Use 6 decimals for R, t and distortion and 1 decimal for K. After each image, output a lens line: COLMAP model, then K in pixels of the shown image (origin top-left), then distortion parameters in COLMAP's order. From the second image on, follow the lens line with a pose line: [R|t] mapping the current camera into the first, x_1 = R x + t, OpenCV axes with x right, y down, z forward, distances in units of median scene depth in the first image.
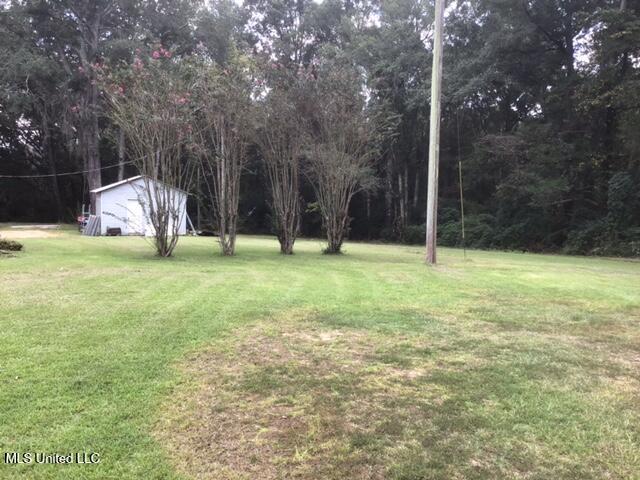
lens RADIAL K [[580.1, 0, 320.0], [0, 580.1, 240.0], [0, 0, 1]] dist [0.124545, -0.221260]
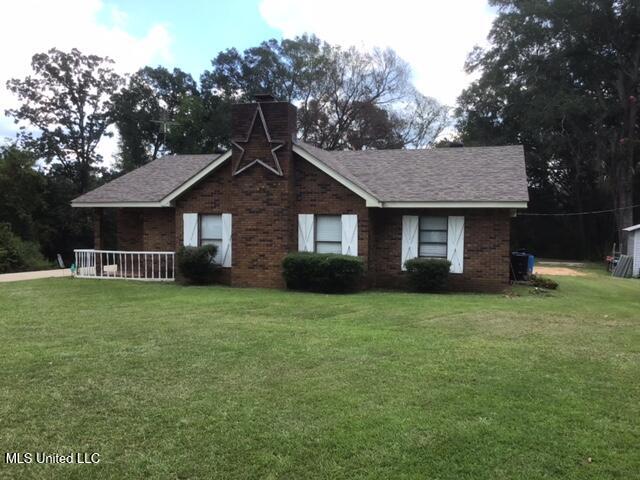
lens RADIAL K [[576.4, 0, 322.2], [0, 576.4, 240.2], [0, 0, 1]] dist [0.121754, -0.223249]
pose [[0.674823, 0.026222, -0.737513, -0.025134], [-0.071922, 0.996948, -0.030362, -0.003252], [0.734466, 0.073533, 0.674650, 0.021879]]
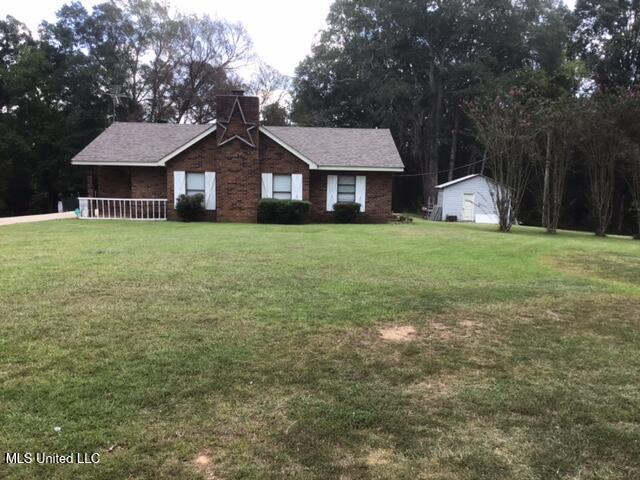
lens RADIAL K [[576.4, 0, 322.2], [0, 576.4, 240.2], [0, 0, 1]] dist [0.121754, -0.223249]
pose [[0.870371, 0.061185, -0.488581, 0.021541], [-0.058904, 0.998062, 0.020054, 0.022849], [0.488861, 0.011325, 0.872288, -0.225874]]
